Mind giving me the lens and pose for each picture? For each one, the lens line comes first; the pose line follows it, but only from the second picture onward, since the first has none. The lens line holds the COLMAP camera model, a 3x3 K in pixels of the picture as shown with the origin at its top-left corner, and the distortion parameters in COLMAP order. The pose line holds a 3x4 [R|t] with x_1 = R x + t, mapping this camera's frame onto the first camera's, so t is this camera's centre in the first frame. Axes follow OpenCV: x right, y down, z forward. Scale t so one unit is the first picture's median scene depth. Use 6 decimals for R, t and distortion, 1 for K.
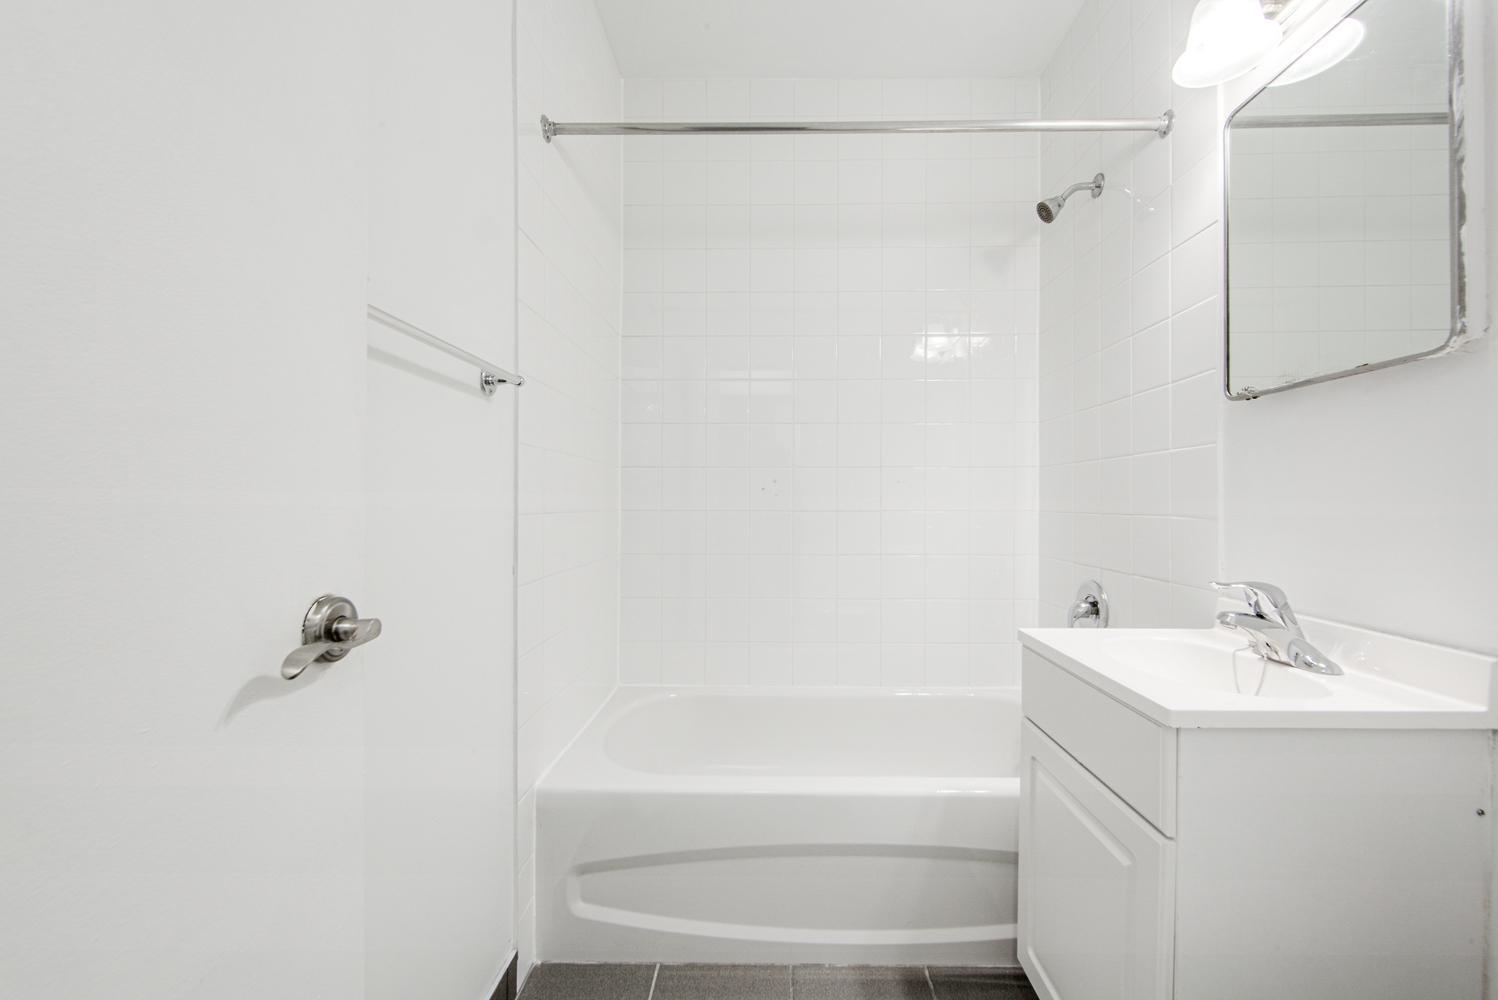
lens RADIAL K [[554.7, 0, 749.5], [0, 554.7, 497.9], [0, 0, 1]] dist [0.000895, -0.002107]
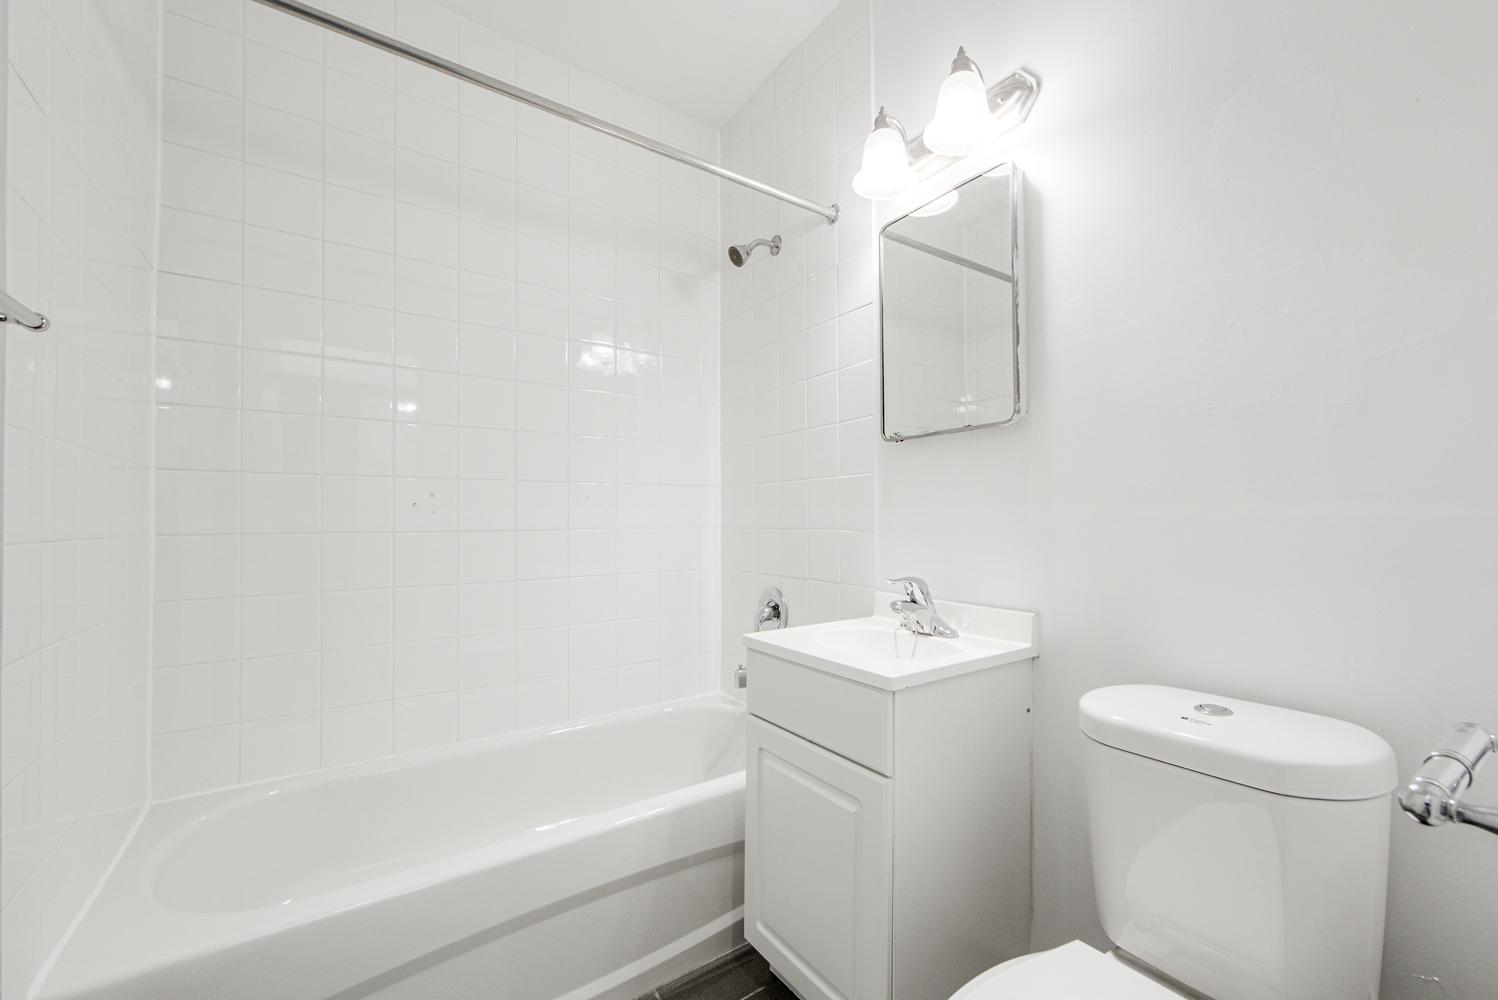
lens RADIAL K [[606.2, 0, 750.5], [0, 606.2, 505.9], [0, 0, 1]] dist [-0.001997, -0.001733]
pose [[0.808898, 0.007806, 0.587898, -0.222734], [0.000933, 0.999894, -0.014560, -0.001259], [-0.587949, 0.012326, 0.808804, 0.021144]]
